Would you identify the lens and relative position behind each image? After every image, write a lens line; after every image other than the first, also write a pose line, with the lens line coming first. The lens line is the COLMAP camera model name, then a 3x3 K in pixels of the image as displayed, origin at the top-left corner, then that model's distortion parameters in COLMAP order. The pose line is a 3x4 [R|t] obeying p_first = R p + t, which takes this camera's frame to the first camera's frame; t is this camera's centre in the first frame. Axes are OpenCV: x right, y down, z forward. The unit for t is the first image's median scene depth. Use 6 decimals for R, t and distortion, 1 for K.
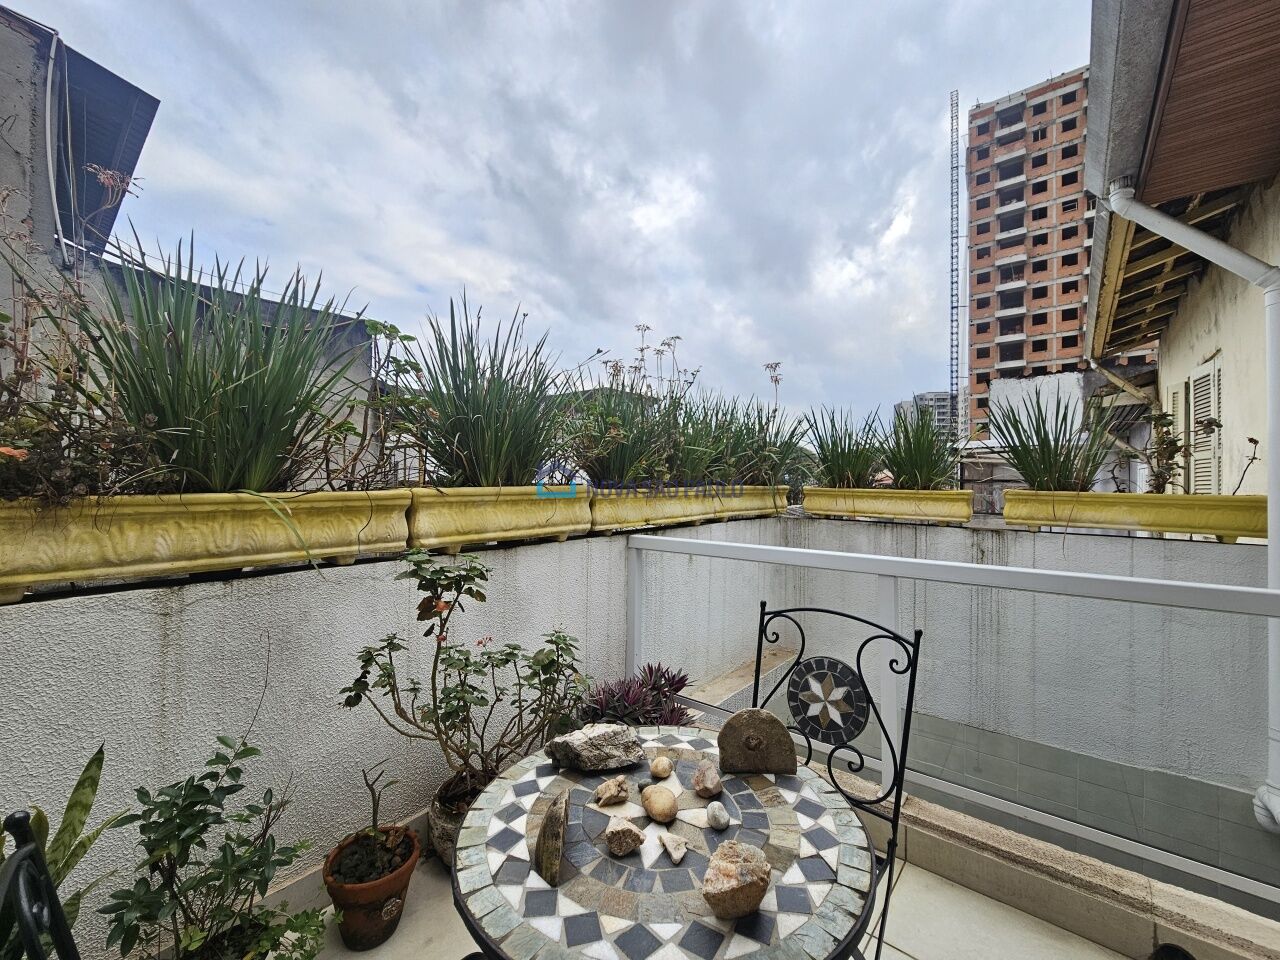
lens RADIAL K [[525.2, 0, 640.2], [0, 525.2, 478.6], [0, 0, 1]] dist [0.000235, -0.000272]
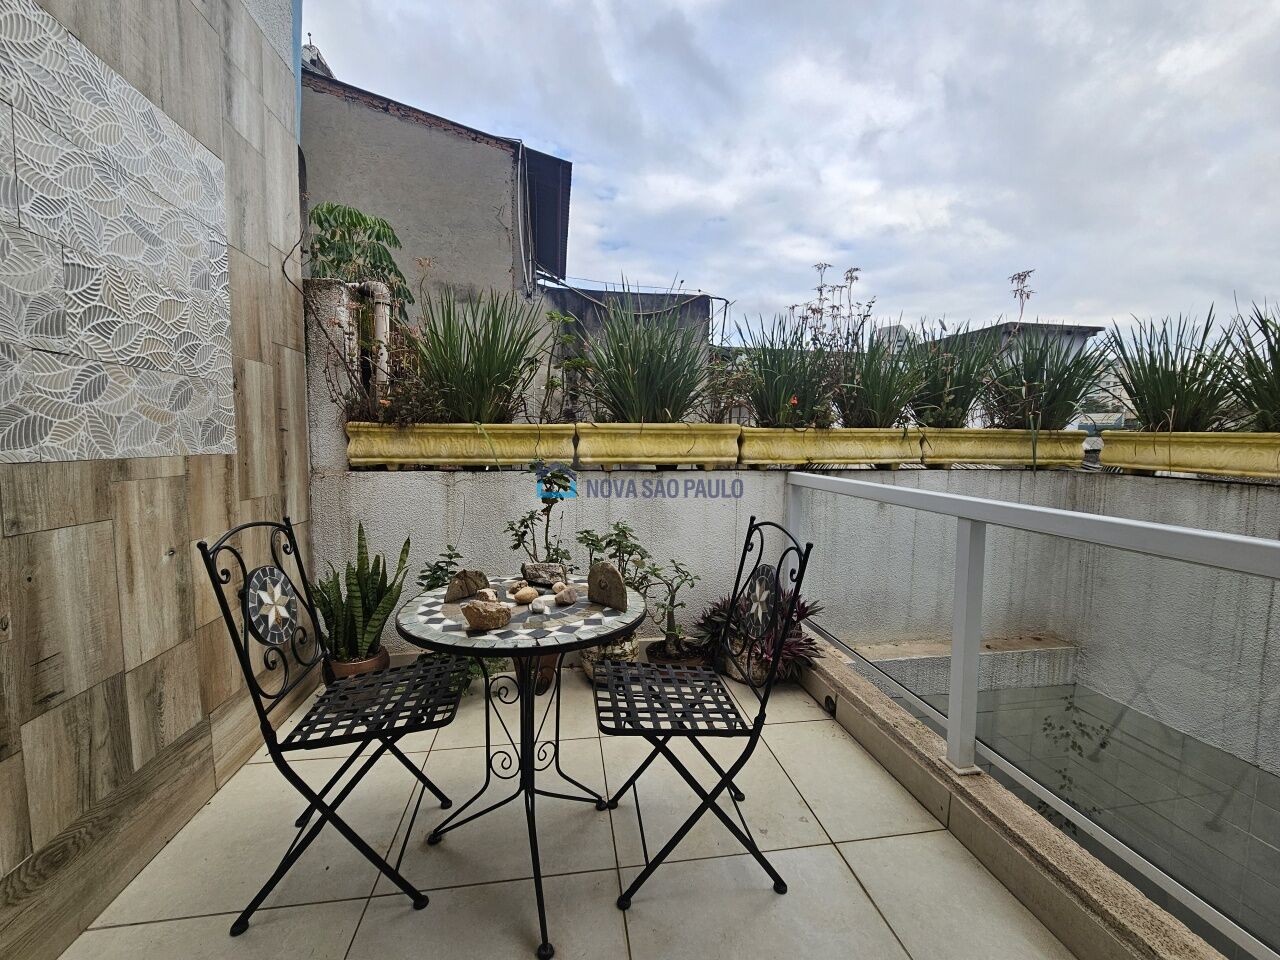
lens RADIAL K [[525.2, 0, 638.2], [0, 525.2, 481.3], [0, 0, 1]] dist [0.000235, -0.000272]
pose [[0.750682, 0.057550, -0.658152, 0.645429], [-0.003488, 0.996530, 0.083160, 0.056283], [0.660655, -0.060131, 0.748278, 0.007365]]
